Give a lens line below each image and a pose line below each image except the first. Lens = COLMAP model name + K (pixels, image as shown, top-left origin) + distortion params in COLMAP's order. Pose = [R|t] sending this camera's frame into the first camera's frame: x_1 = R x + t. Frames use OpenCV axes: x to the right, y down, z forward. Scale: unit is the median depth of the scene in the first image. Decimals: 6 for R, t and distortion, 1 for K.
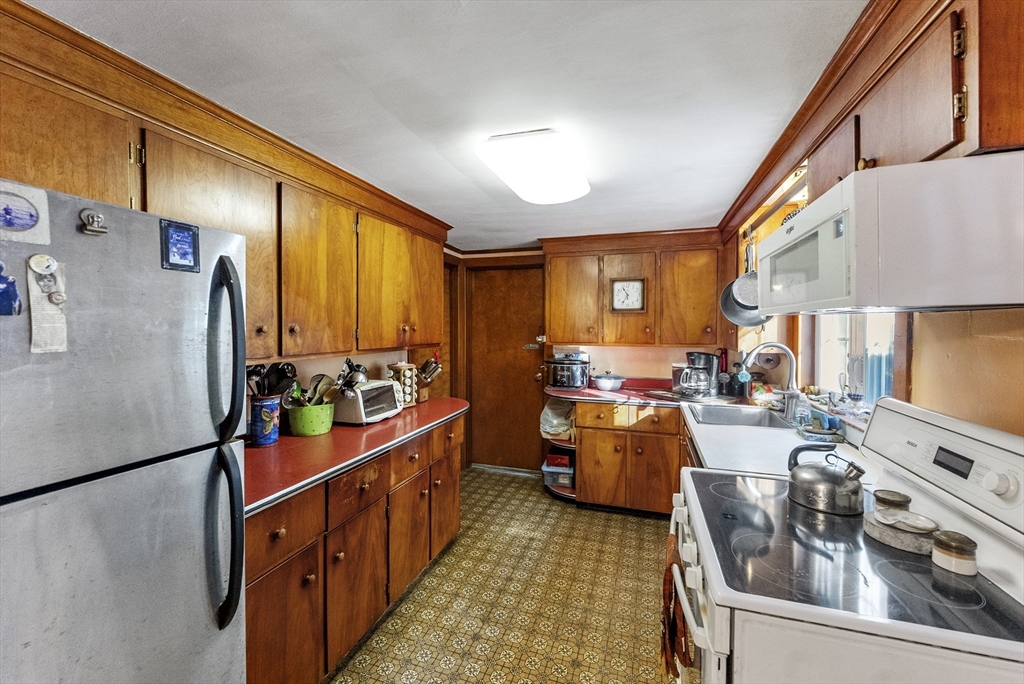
lens RADIAL K [[412.5, 0, 511.3], [0, 412.5, 325.7], [0, 0, 1]] dist [-0.000369, 0.000017]
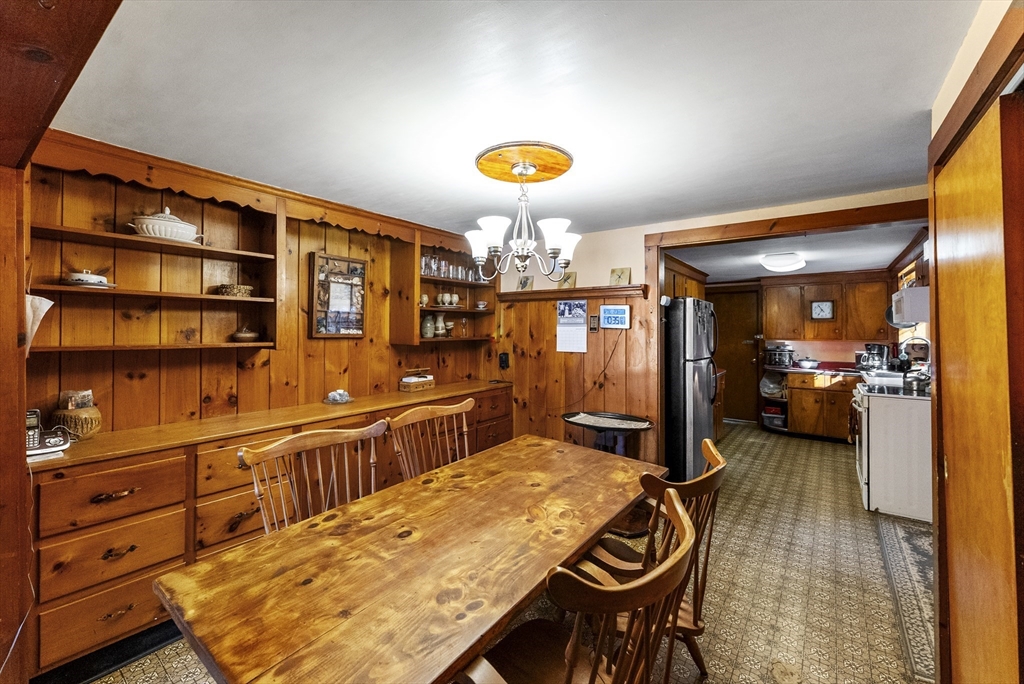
lens RADIAL K [[420.4, 0, 511.7], [0, 420.4, 320.5], [0, 0, 1]] dist [0.000910, 0.000164]
pose [[0.948713, -0.006896, -0.316063, -0.375665], [-0.000904, 0.999699, -0.024527, 0.010667], [0.316137, 0.023555, 0.948421, -1.020528]]
